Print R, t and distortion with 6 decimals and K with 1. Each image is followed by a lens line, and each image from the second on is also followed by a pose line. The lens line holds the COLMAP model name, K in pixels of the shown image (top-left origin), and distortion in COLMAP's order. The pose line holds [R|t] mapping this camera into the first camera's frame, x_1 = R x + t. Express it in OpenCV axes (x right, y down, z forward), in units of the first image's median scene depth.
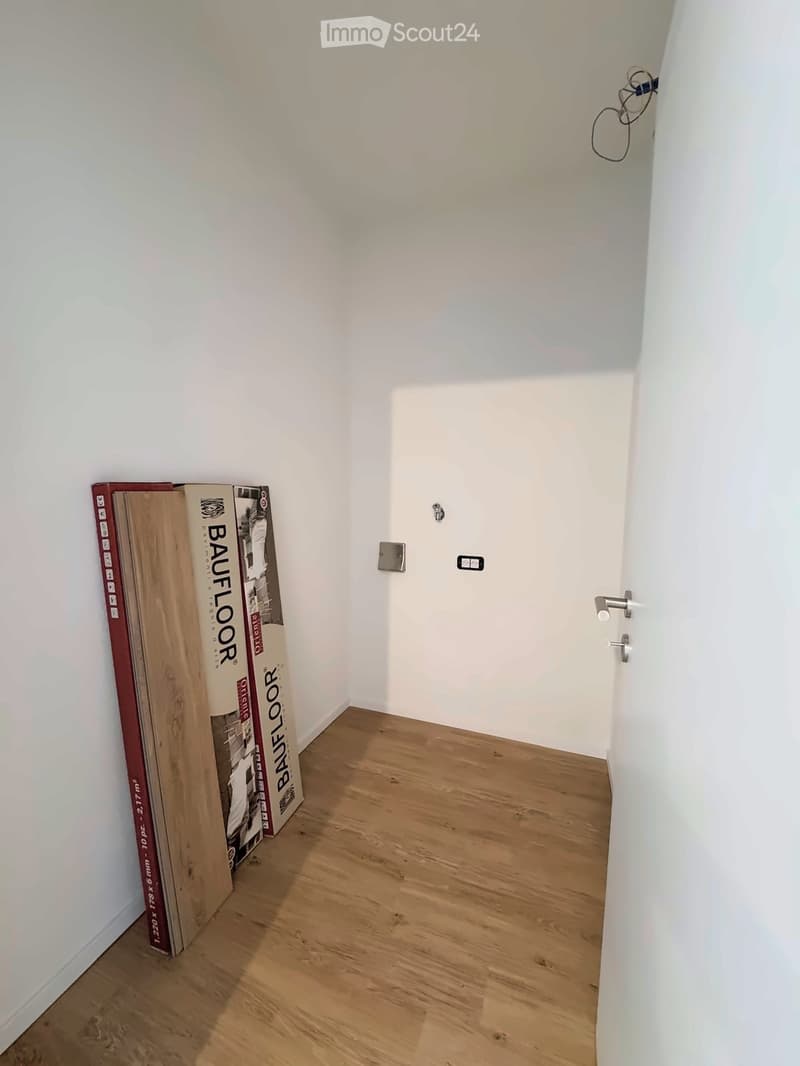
lens RADIAL K [[426.6, 0, 405.8], [0, 426.6, 531.0], [0, 0, 1]] dist [0.002786, 0.000028]
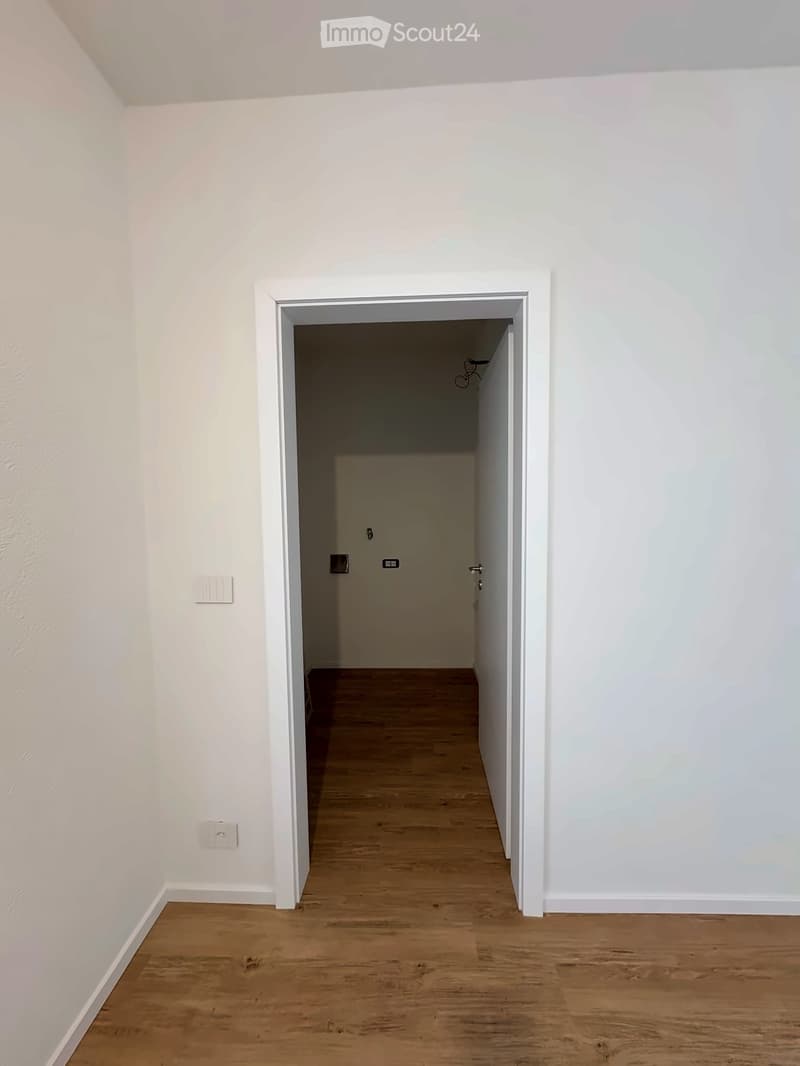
lens RADIAL K [[426.6, 0, 400.6], [0, 426.6, 534.2], [0, 0, 1]] dist [0.002786, 0.000028]
pose [[0.951139, -0.056429, 0.303562, -0.300953], [0.059584, 0.998223, -0.001133, -0.032870], [-0.302958, 0.019165, 0.952811, -0.561325]]
